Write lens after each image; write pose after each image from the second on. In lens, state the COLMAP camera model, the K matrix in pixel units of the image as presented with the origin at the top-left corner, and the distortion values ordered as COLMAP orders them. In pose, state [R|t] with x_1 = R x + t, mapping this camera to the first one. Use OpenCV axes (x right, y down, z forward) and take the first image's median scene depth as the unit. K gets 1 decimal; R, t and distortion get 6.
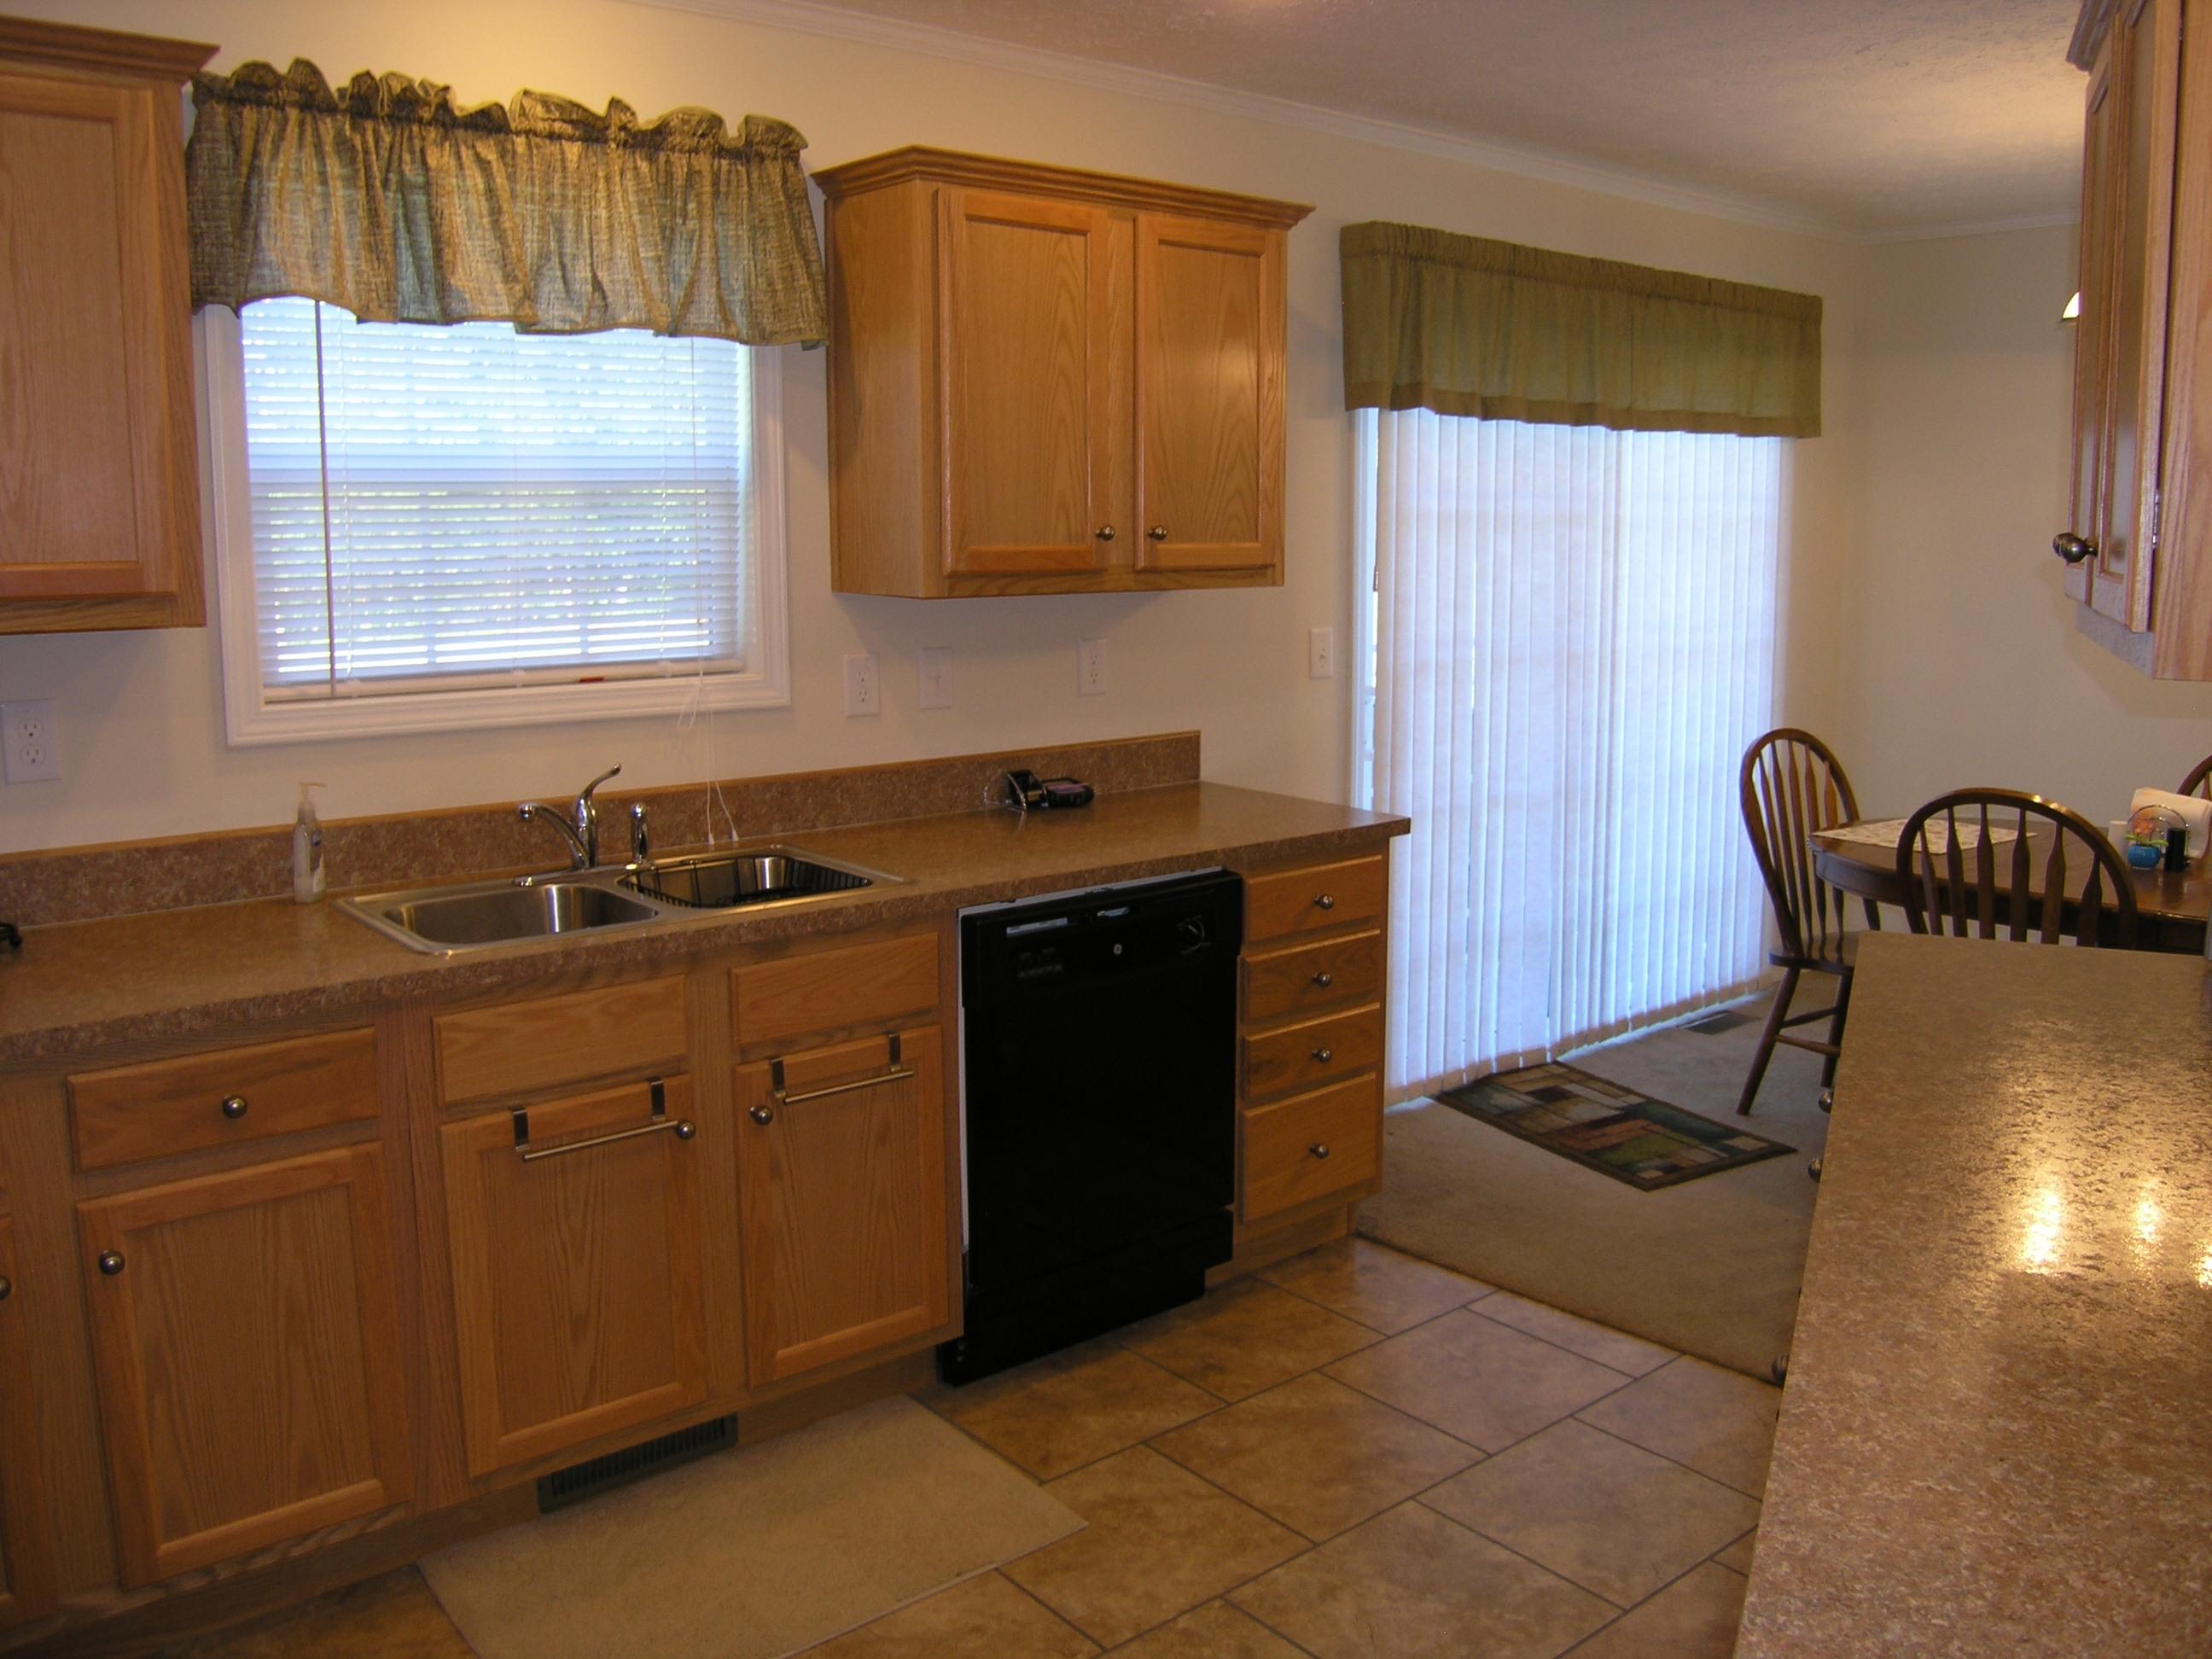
lens RADIAL K [[1822.1, 0, 1114.2], [0, 1822.1, 789.3], [0, 0, 1]] dist [-0.115687, 0.052218]
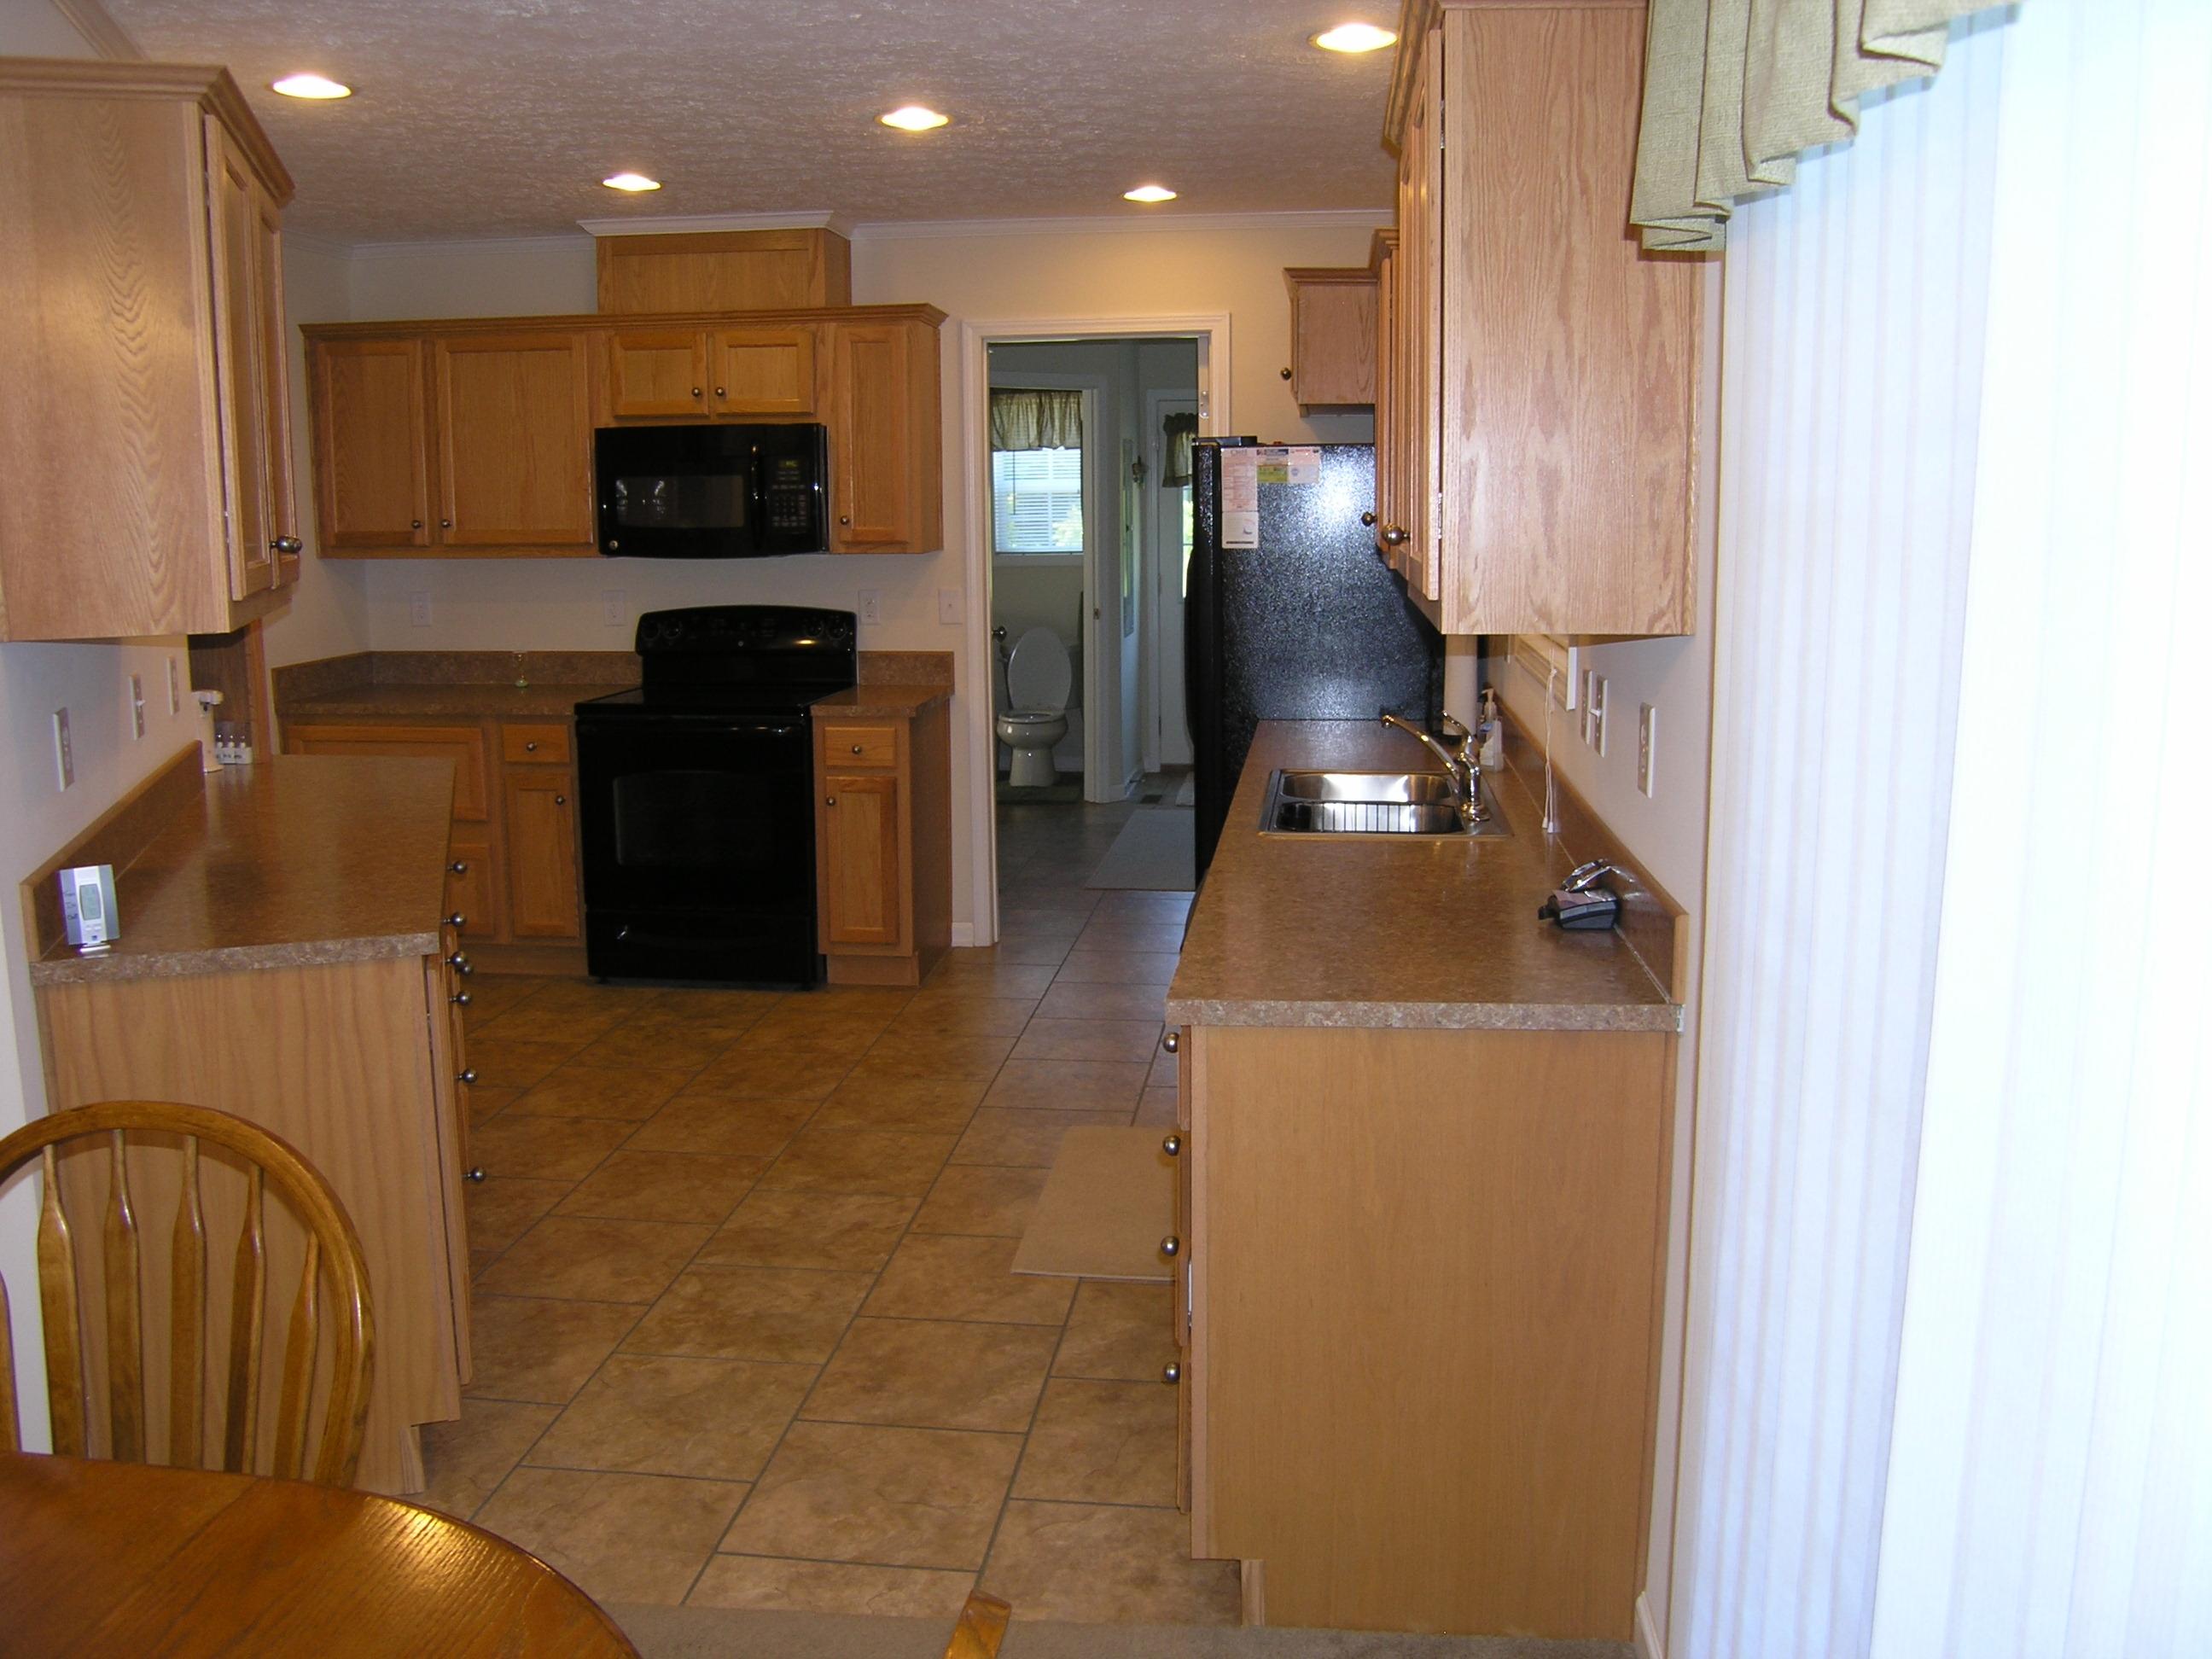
lens RADIAL K [[1822.1, 0, 1114.2], [0, 1822.1, 789.3], [0, 0, 1]] dist [-0.115687, 0.052218]
pose [[-0.734894, 0.081465, -0.673271, 0.760318], [-0.105635, 0.966892, 0.232296, -0.240009], [0.669904, 0.241834, -0.701958, 1.809739]]
